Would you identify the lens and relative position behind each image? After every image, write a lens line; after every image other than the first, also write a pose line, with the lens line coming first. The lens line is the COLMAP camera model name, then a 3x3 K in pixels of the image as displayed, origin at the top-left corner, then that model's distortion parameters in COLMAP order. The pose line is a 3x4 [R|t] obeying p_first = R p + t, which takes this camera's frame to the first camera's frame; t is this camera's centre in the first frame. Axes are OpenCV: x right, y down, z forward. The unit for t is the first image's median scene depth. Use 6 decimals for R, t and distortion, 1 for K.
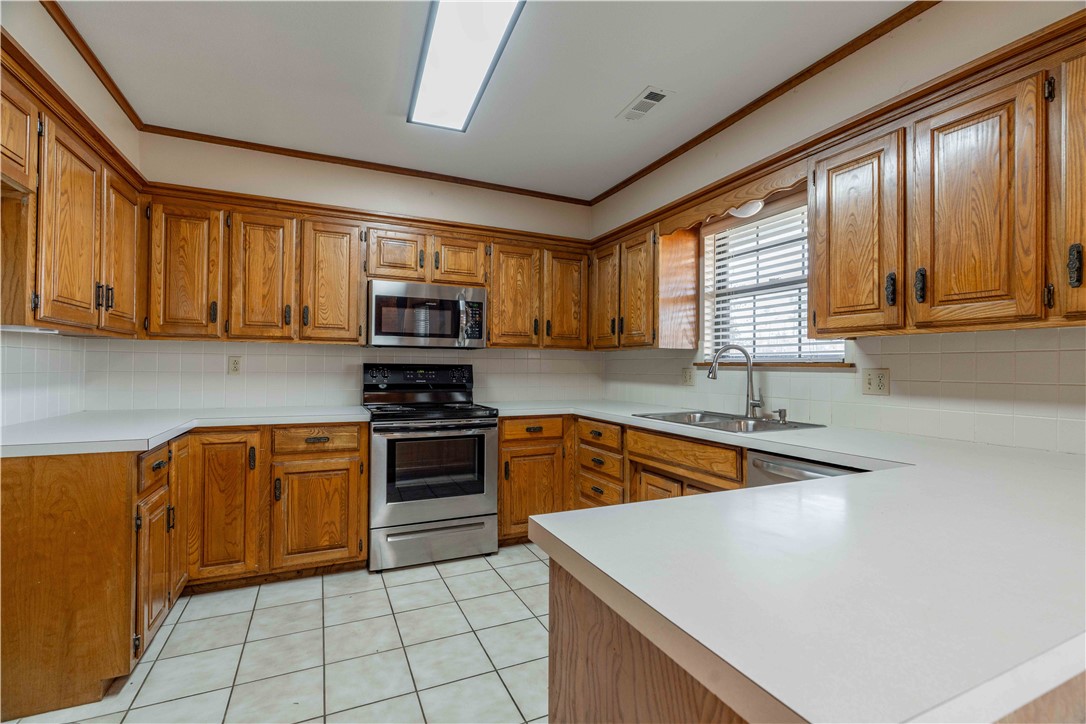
lens RADIAL K [[487.8, 0, 542.2], [0, 487.8, 364.7], [0, 0, 1]] dist [-0.008847, 0.003035]
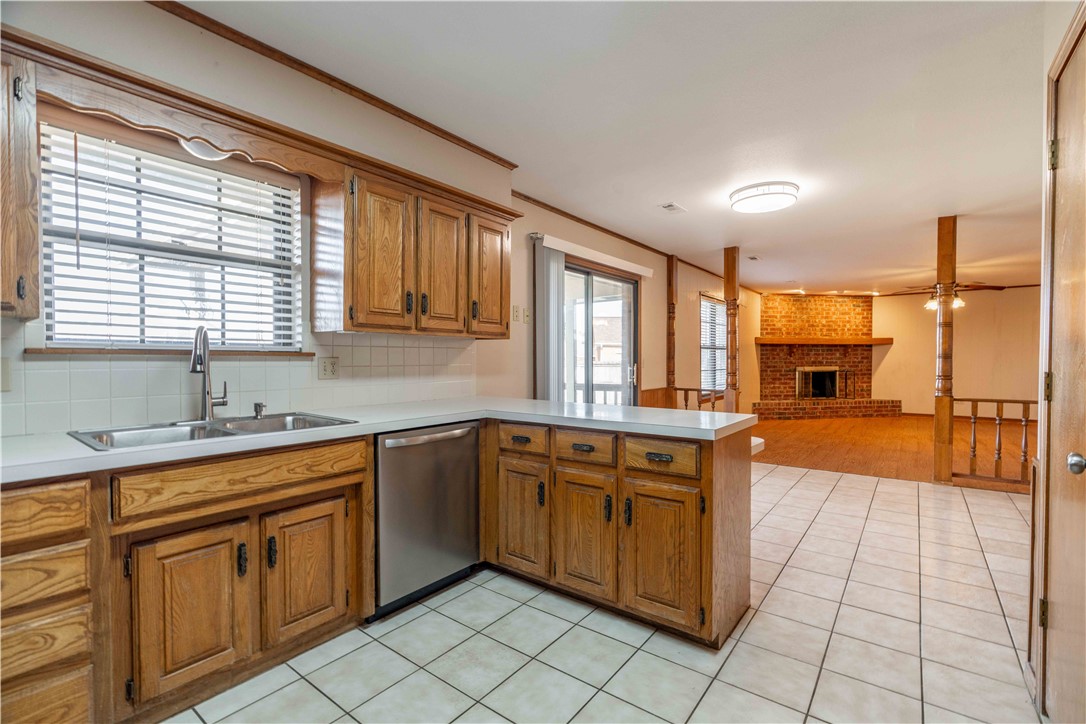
lens RADIAL K [[487.8, 0, 549.9], [0, 487.8, 366.5], [0, 0, 1]] dist [-0.008847, 0.003035]
pose [[-0.479842, -0.020542, 0.877114, -0.463641], [-0.005543, 0.999777, 0.020382, 0.002579], [-0.877337, 0.004919, -0.479849, 0.804105]]
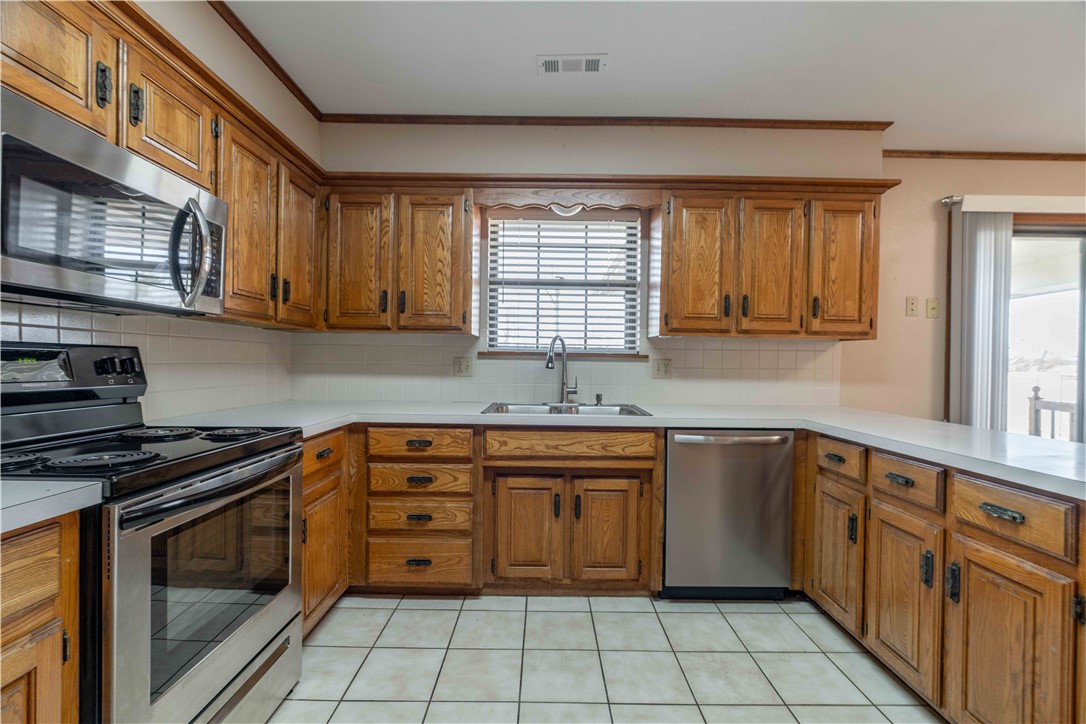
lens RADIAL K [[487.8, 0, 545.3], [0, 487.8, 367.9], [0, 0, 1]] dist [-0.008847, 0.003035]
pose [[0.409581, -0.011540, 0.912201, -0.515901], [-0.014101, 0.999720, 0.018979, 0.007775], [-0.912165, -0.020637, 0.409304, 0.540557]]
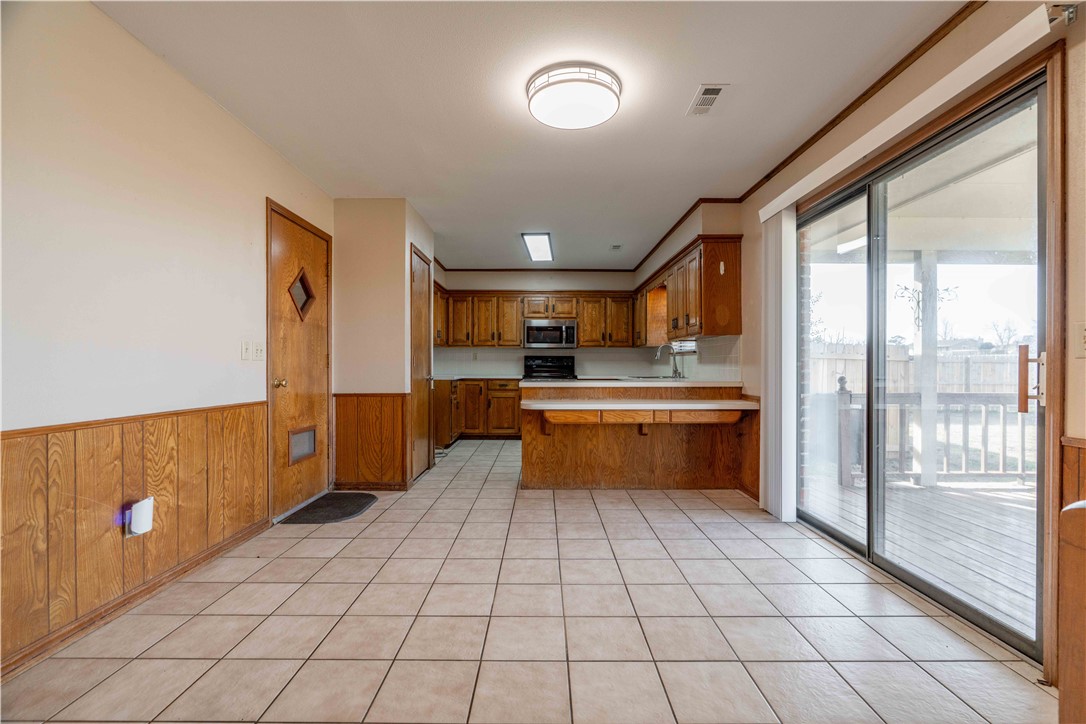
lens RADIAL K [[487.8, 0, 538.8], [0, 487.8, 369.0], [0, 0, 1]] dist [-0.008847, 0.003035]
pose [[0.906979, -0.003077, -0.421165, 0.720989], [0.006882, 0.999948, 0.007513, 0.047270], [0.421120, -0.009713, 0.906953, -1.139298]]
